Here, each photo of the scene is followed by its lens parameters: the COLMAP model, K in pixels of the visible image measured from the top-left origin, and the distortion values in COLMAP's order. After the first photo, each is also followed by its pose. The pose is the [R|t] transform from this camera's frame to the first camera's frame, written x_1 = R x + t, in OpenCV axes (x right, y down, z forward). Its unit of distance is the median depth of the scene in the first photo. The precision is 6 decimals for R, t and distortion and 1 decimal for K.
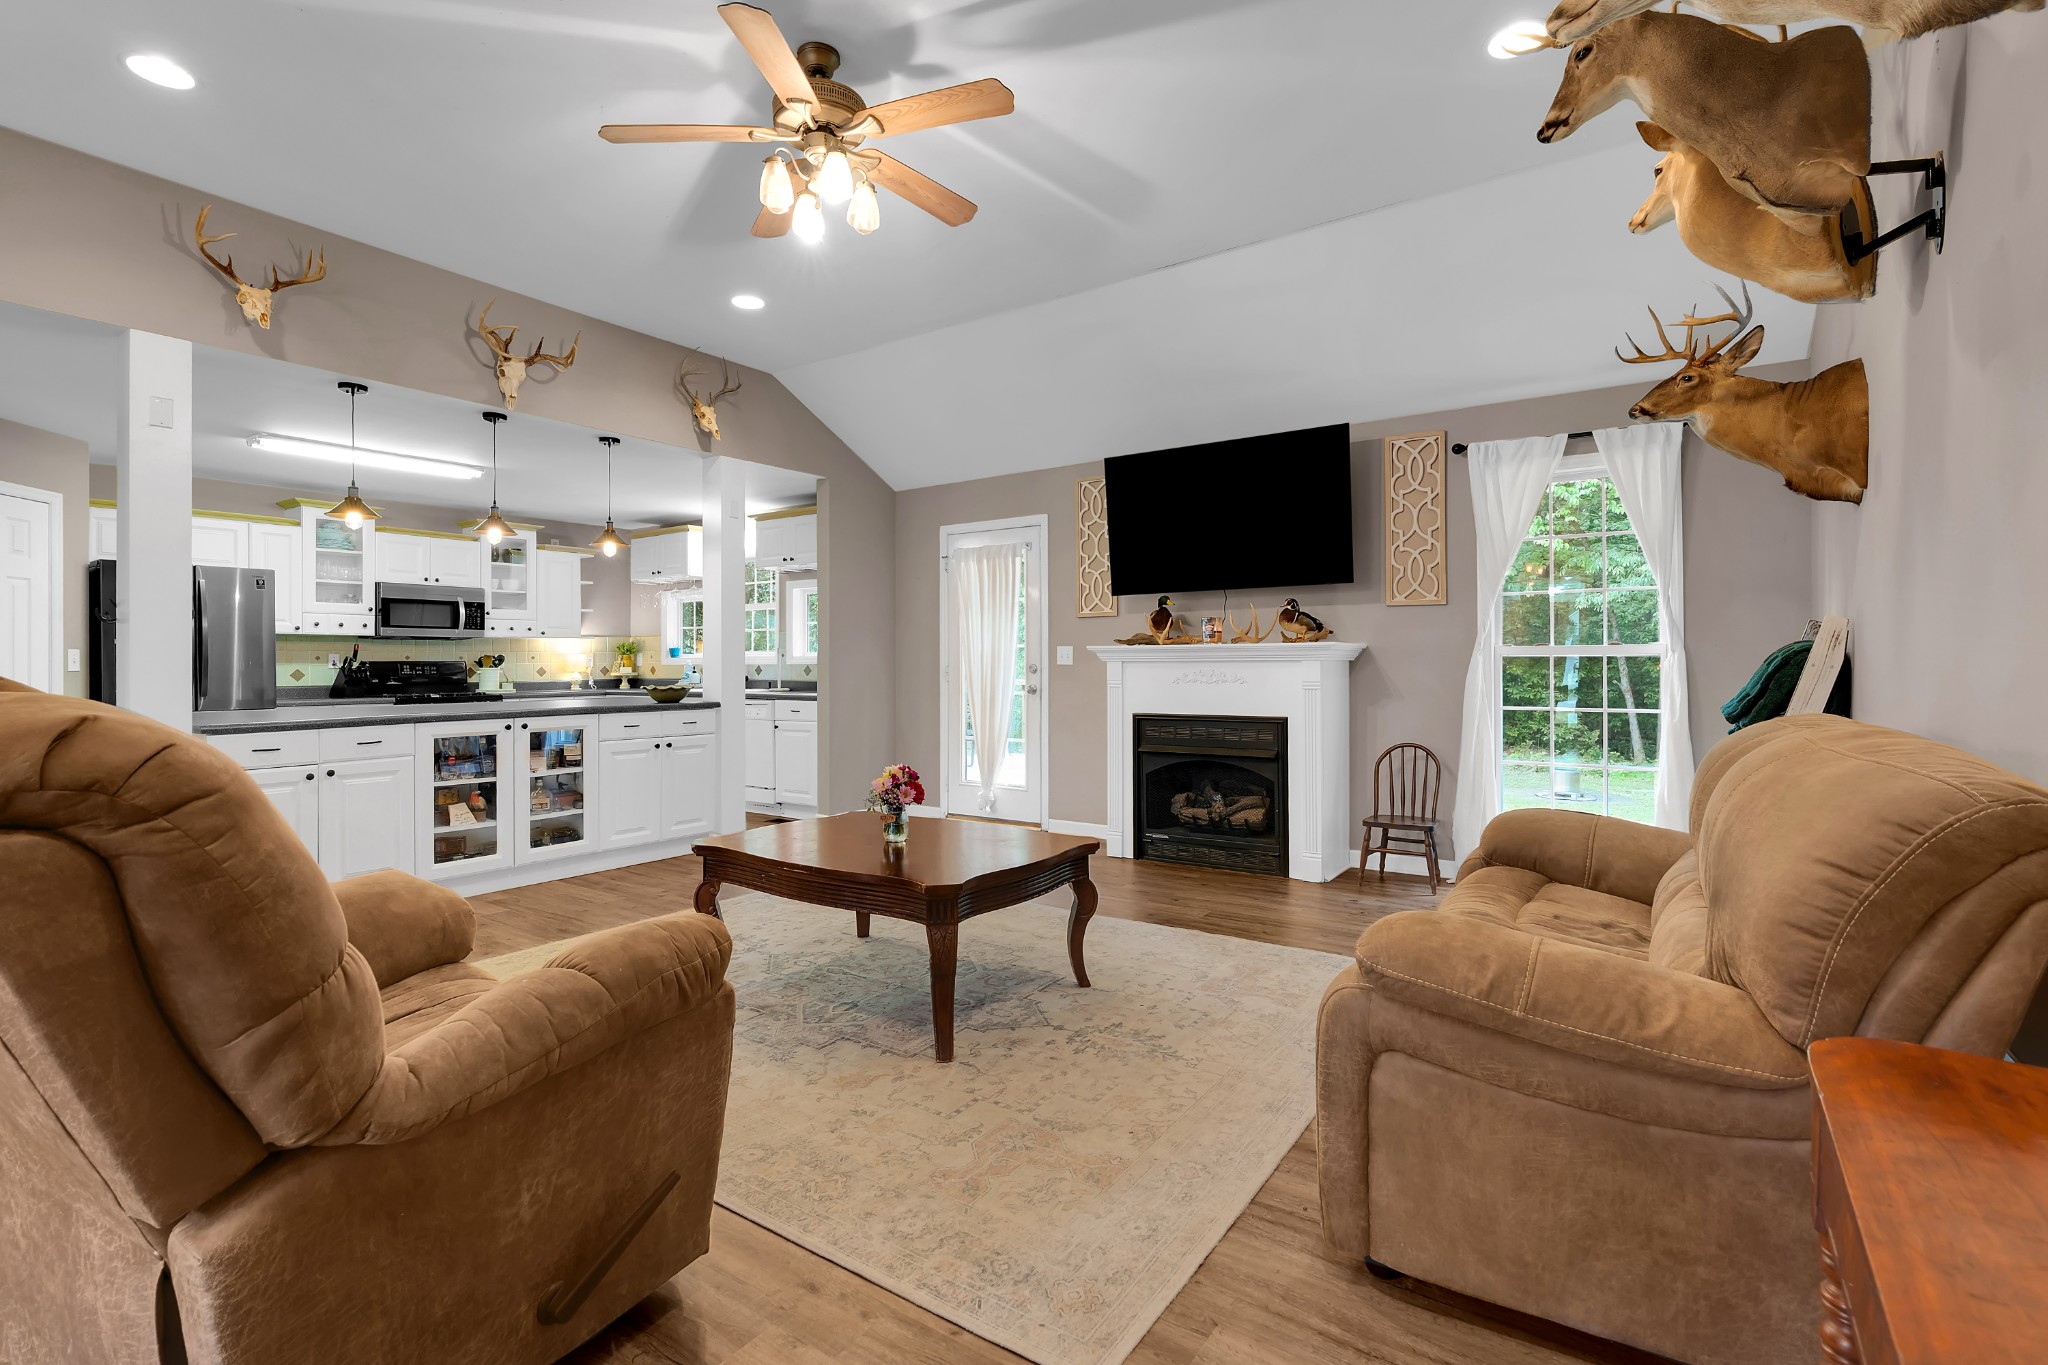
lens RADIAL K [[949.5, 0, 1022.8], [0, 949.5, 663.6], [0, 0, 1]] dist [-0.002347, 0.000215]
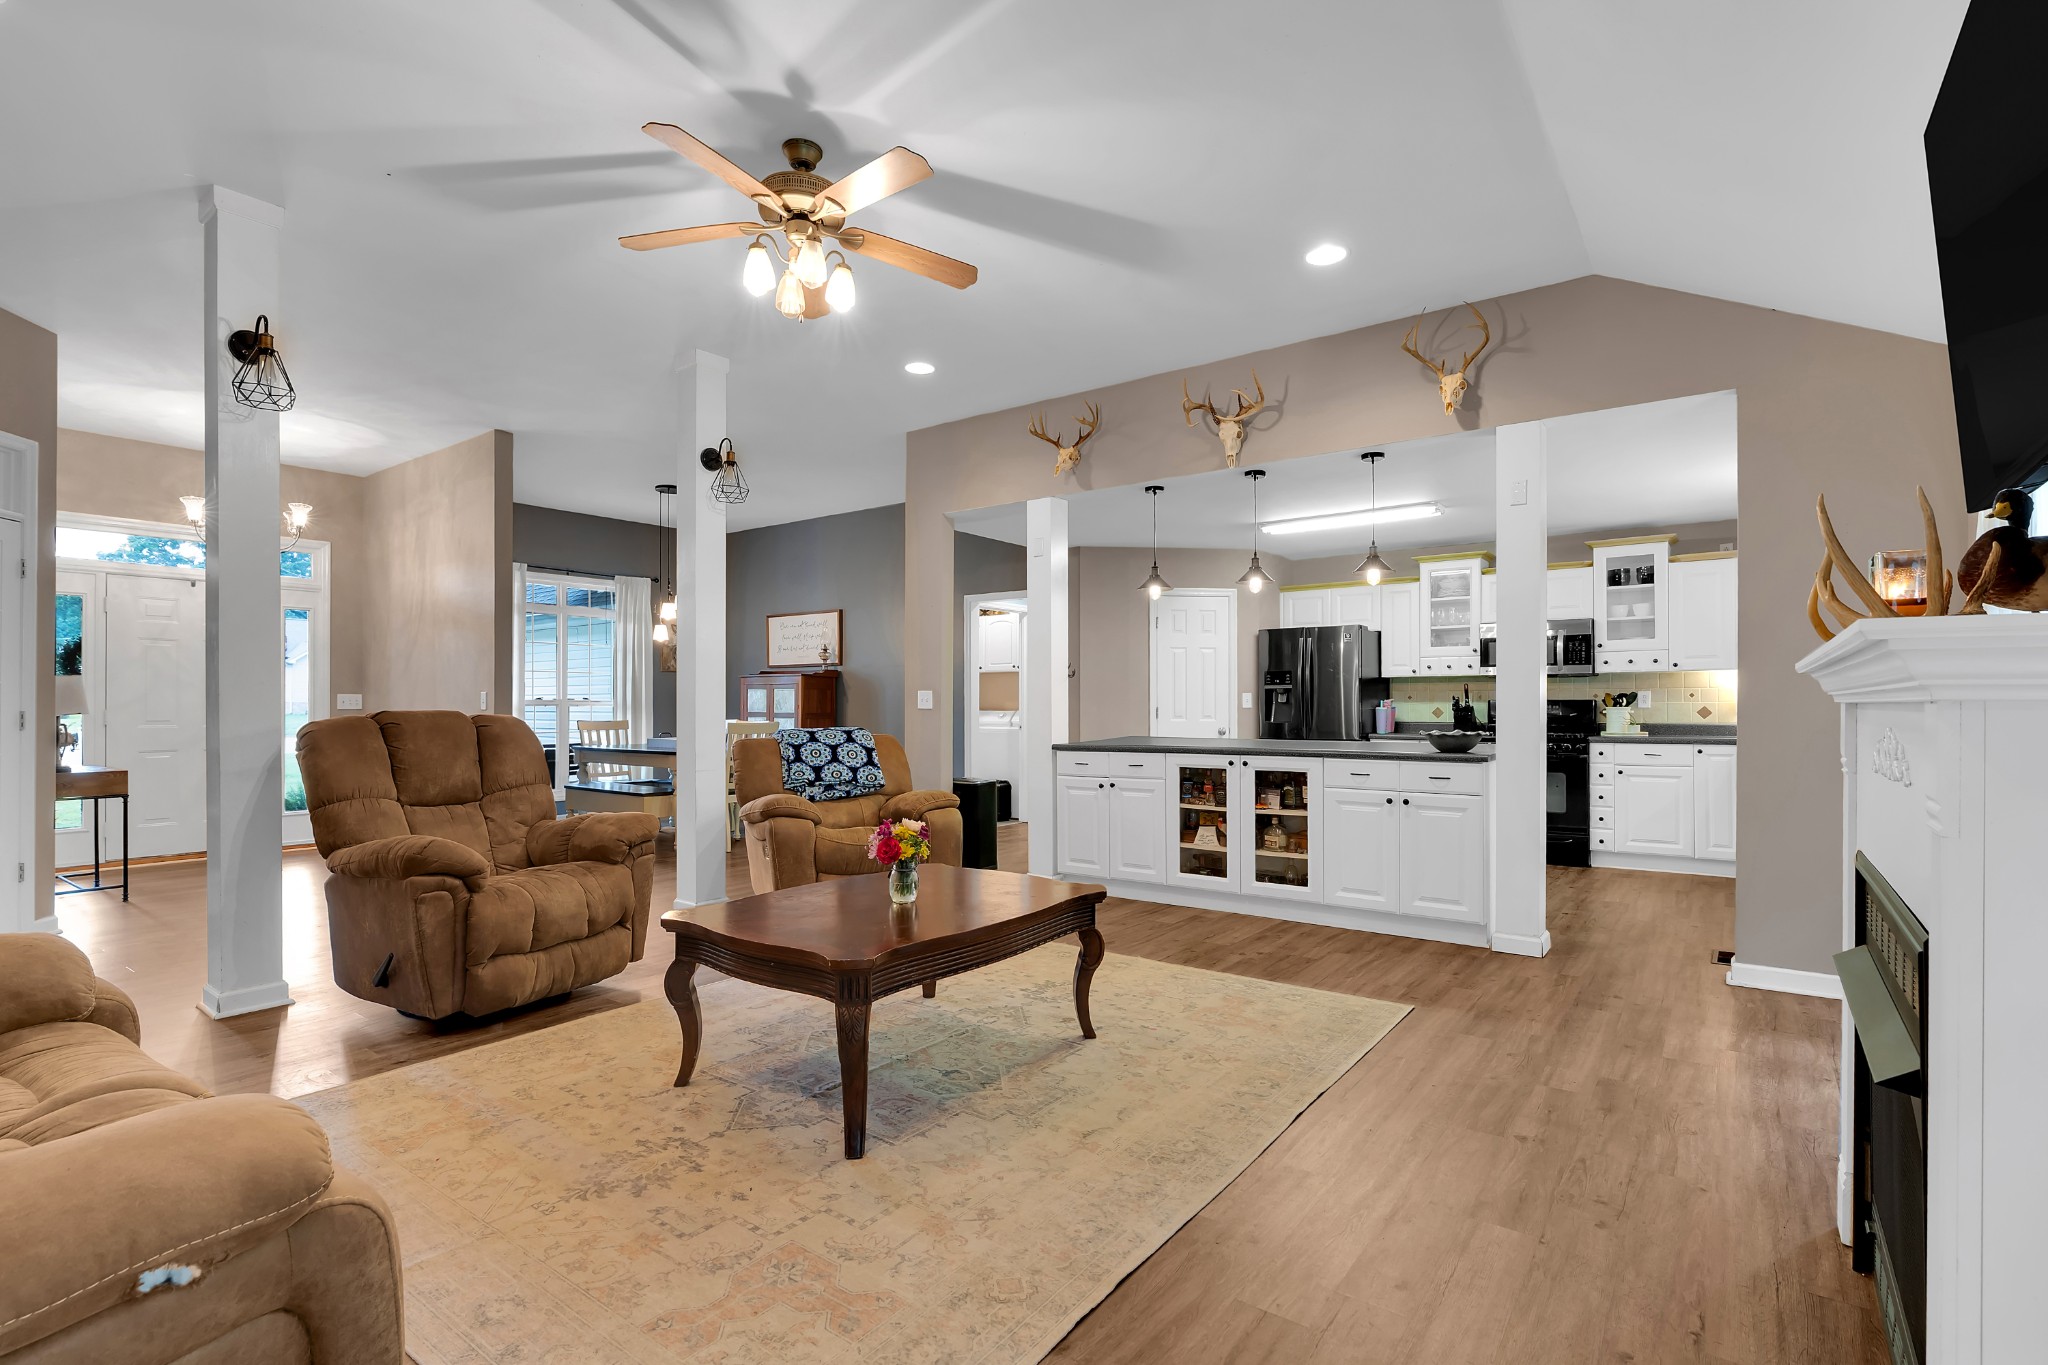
lens RADIAL K [[945.4, 0, 1034.5], [0, 945.4, 703.1], [0, 0, 1]] dist [-0.002431, -0.000054]
pose [[-0.028176, 0.002587, -0.999600, 0.453029], [0.002811, 0.999993, 0.002509, -0.003970], [0.999599, -0.002740, -0.028183, 0.673934]]
